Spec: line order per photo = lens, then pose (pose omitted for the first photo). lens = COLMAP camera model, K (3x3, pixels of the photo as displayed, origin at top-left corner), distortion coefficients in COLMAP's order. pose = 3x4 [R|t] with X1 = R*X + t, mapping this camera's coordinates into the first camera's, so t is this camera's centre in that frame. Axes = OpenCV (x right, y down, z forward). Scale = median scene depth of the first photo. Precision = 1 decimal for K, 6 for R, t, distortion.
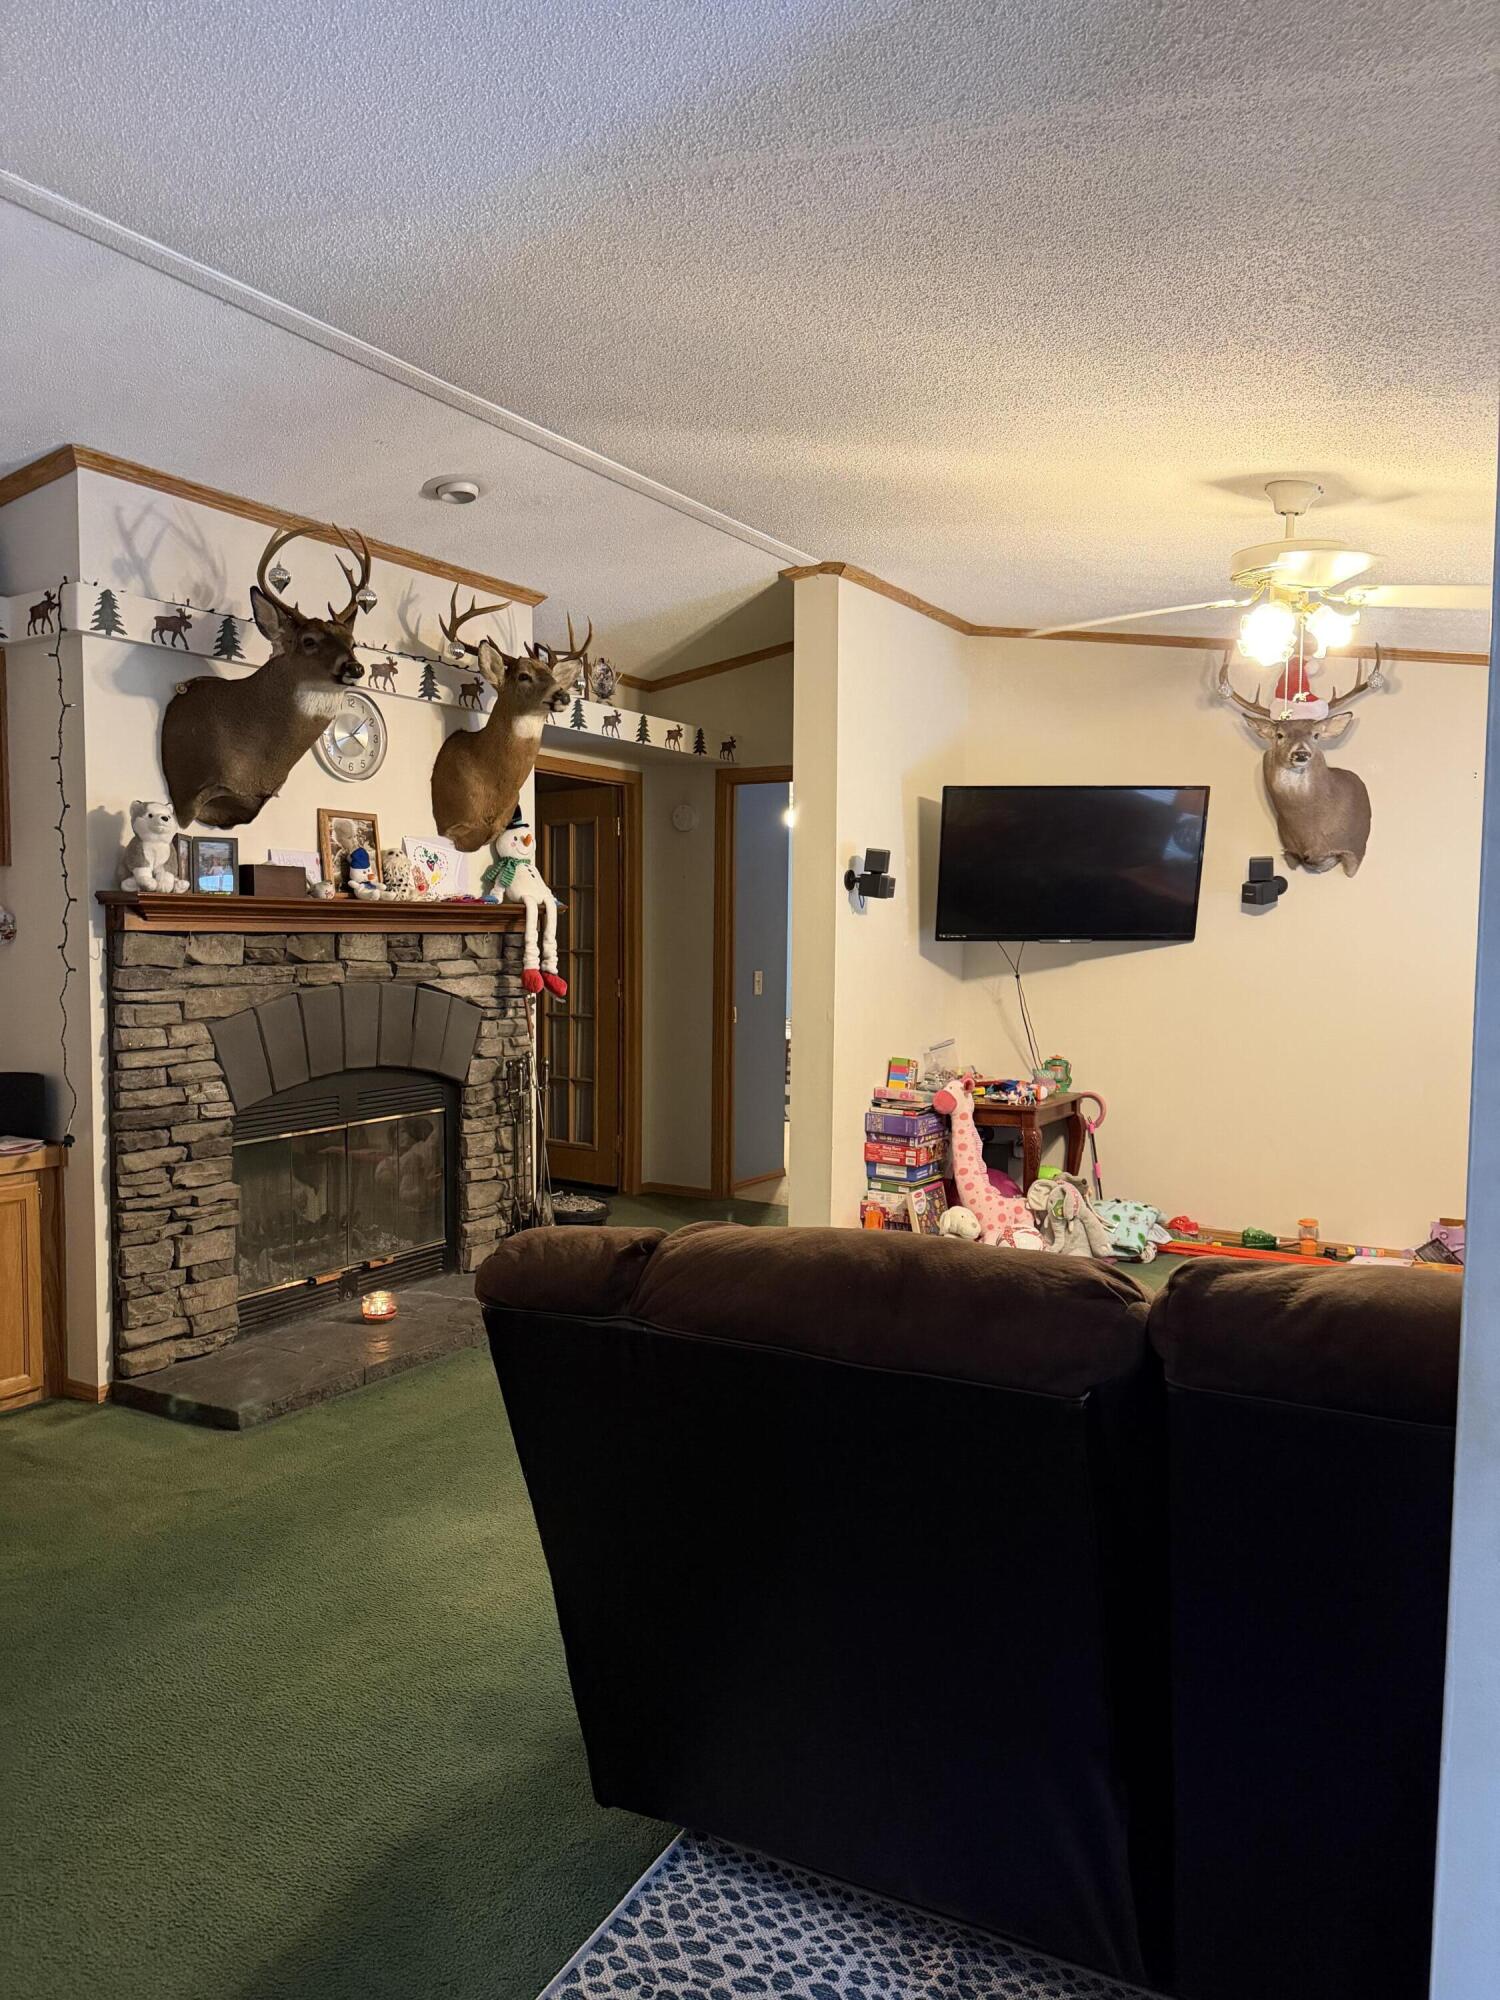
lens RADIAL K [[1380.4, 0, 750.8], [0, 1380.4, 1010.8], [0, 0, 1]] dist [0.125371, -0.212279]
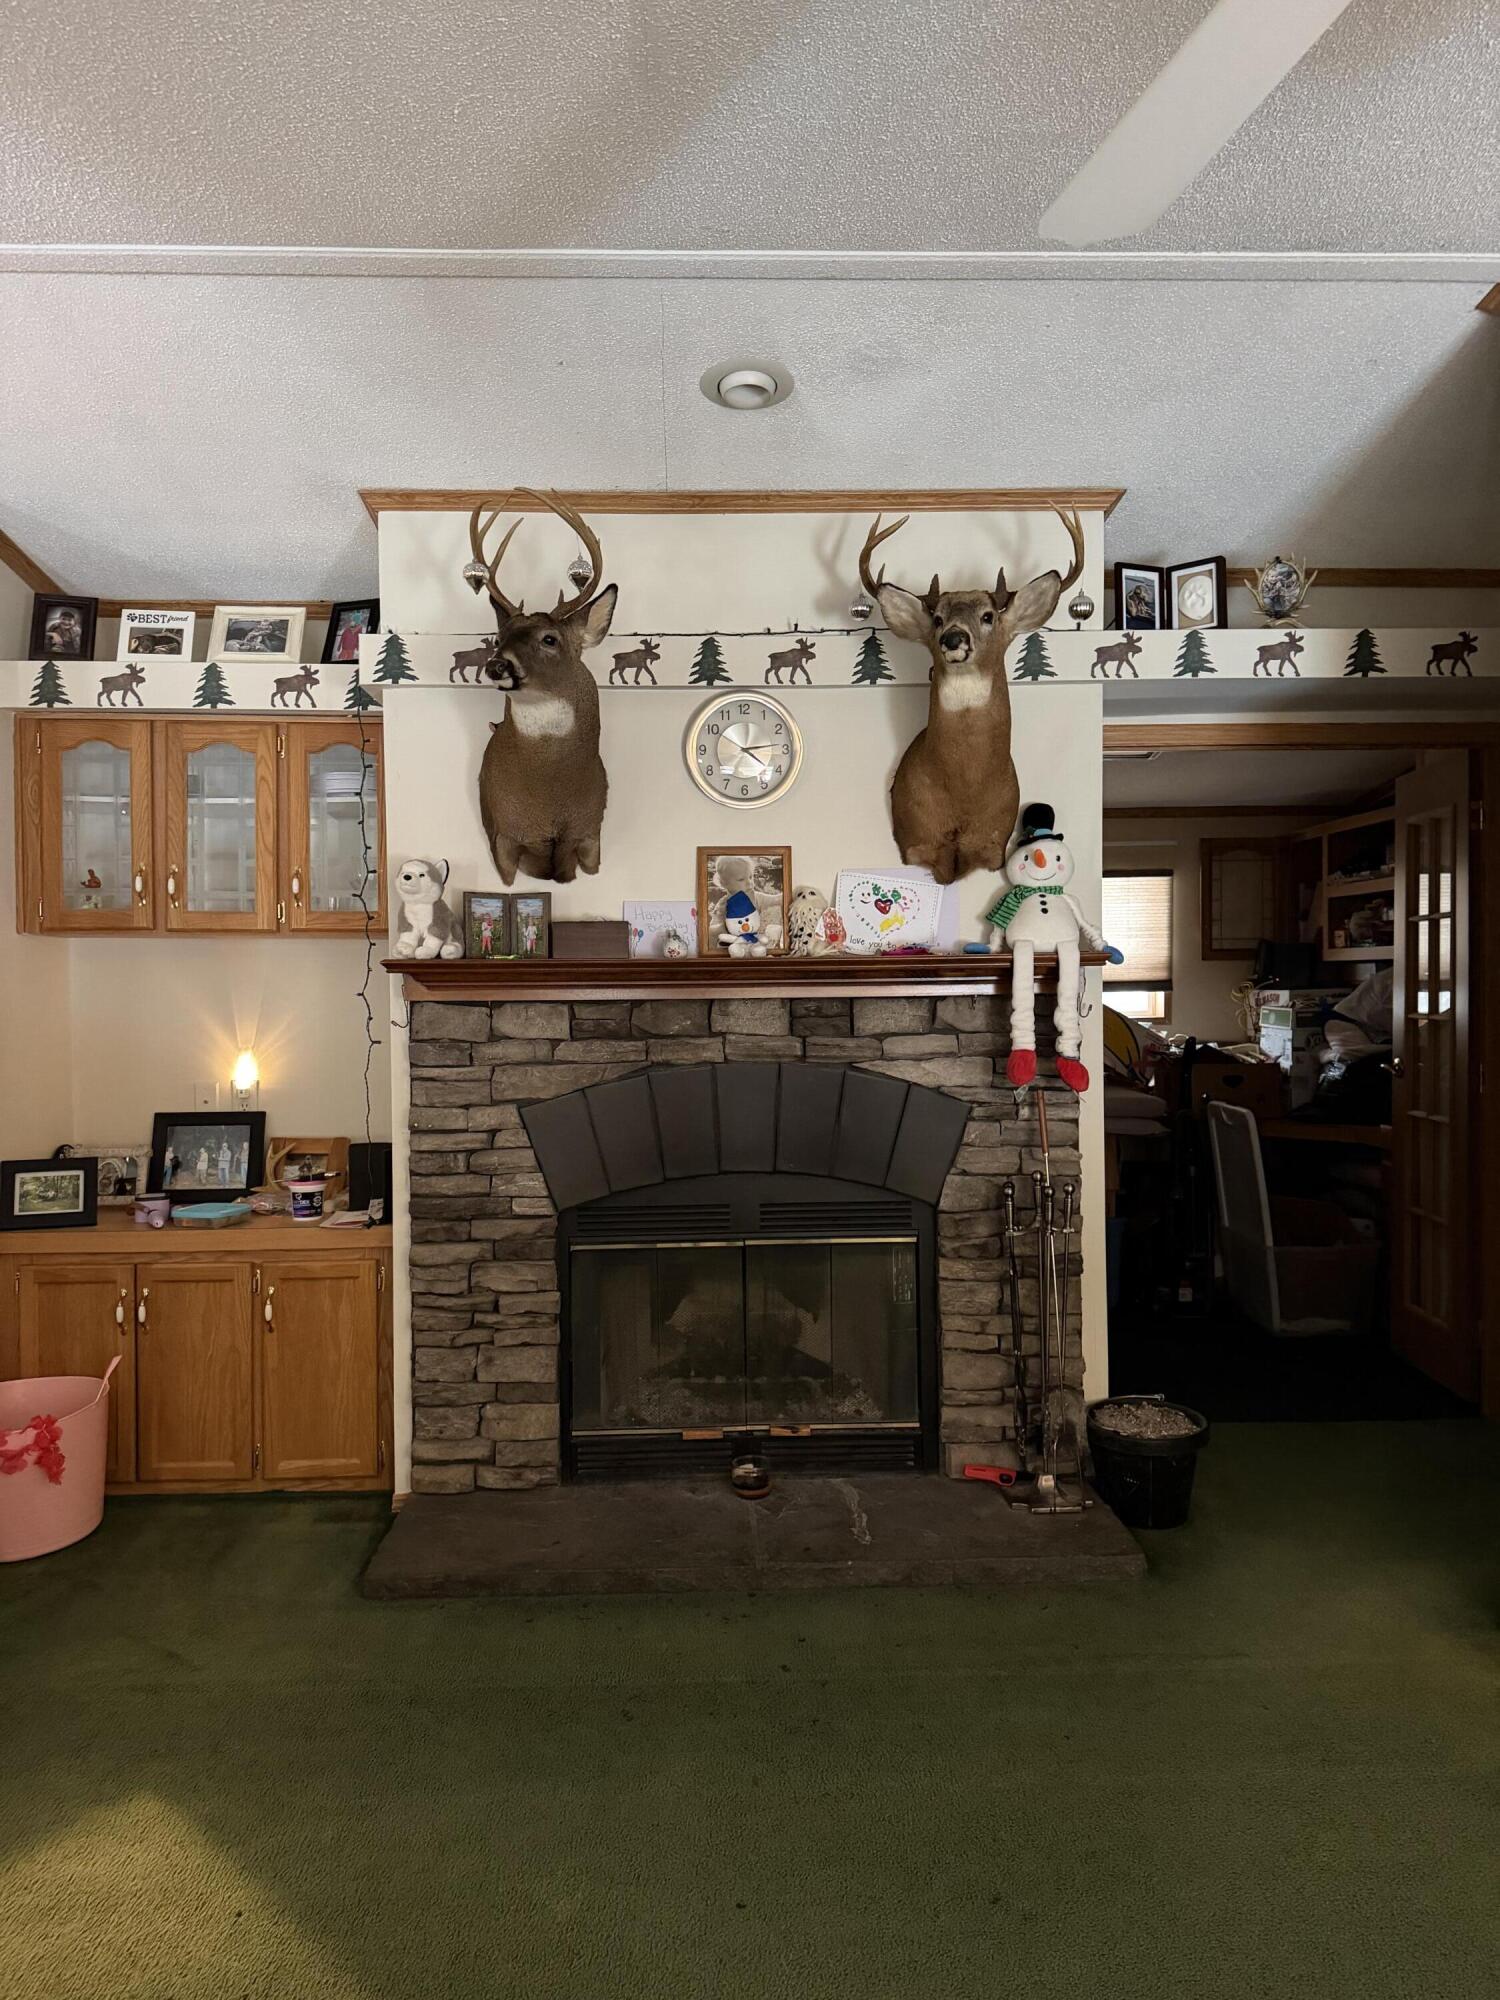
lens RADIAL K [[1380.4, 0, 750.8], [0, 1380.4, 1010.8], [0, 0, 1]] dist [0.125371, -0.212279]
pose [[0.540789, -0.001126, -0.841158, 0.379786], [-0.034803, 0.999113, -0.023712, -0.031555], [0.840438, 0.042098, 0.540270, 0.591367]]
